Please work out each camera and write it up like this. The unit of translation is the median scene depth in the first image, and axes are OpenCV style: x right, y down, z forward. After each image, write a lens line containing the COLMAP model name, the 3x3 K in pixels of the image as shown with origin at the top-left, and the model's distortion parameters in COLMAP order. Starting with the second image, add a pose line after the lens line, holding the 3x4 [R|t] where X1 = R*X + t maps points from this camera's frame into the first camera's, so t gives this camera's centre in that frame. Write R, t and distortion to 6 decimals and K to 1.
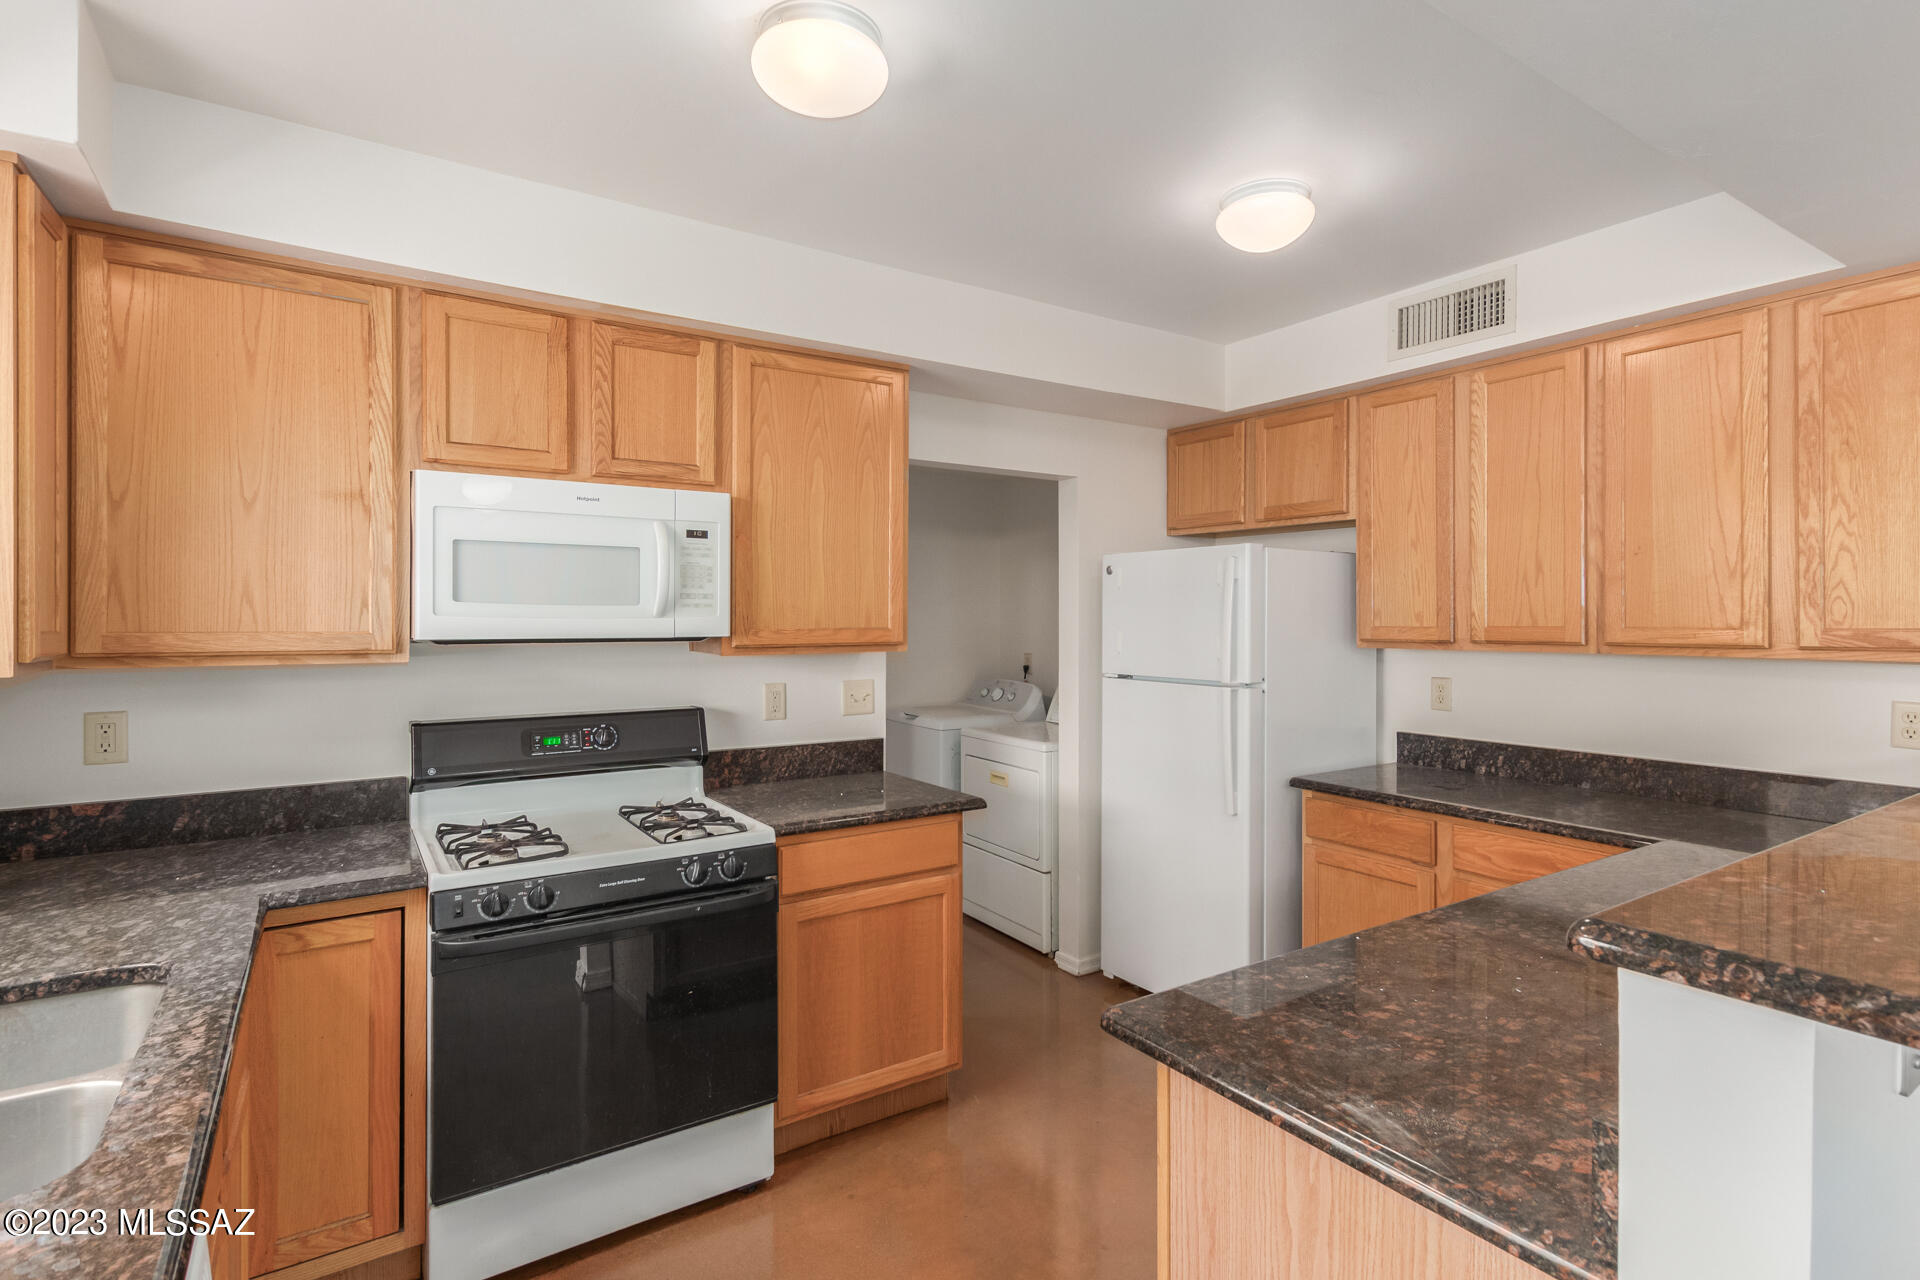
lens RADIAL K [[934.1, 0, 971.0], [0, 934.1, 615.2], [0, 0, 1]] dist [0.001289, 0.000235]
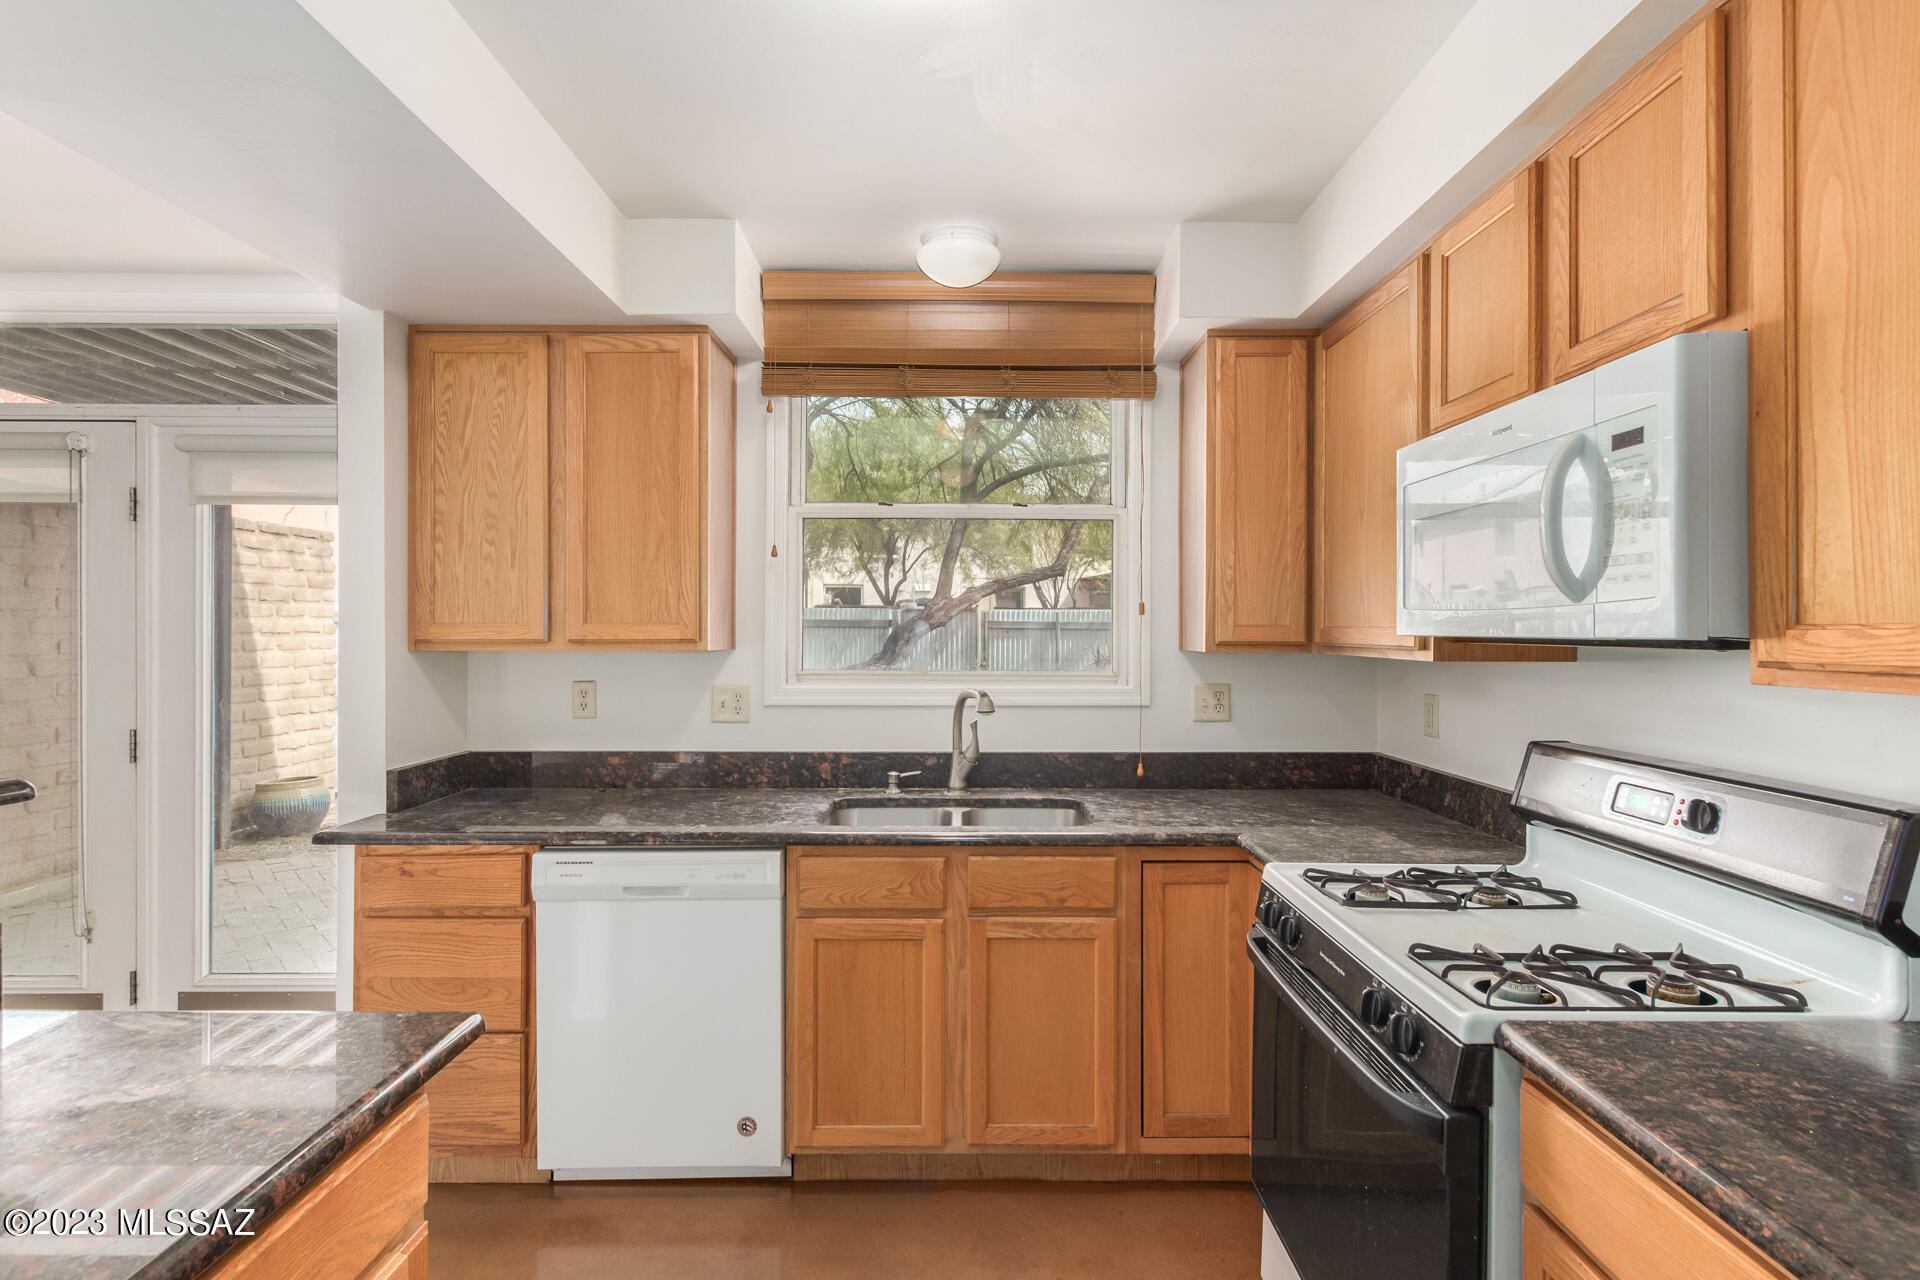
lens RADIAL K [[888.5, 0, 966.1], [0, 888.5, 629.6], [0, 0, 1]] dist [0.003127, 0.000565]
pose [[-0.555907, -0.003121, -0.831239, 0.315491], [-0.003608, 0.999993, -0.001342, 0.020351], [0.831237, 0.002253, -0.555914, 0.966243]]
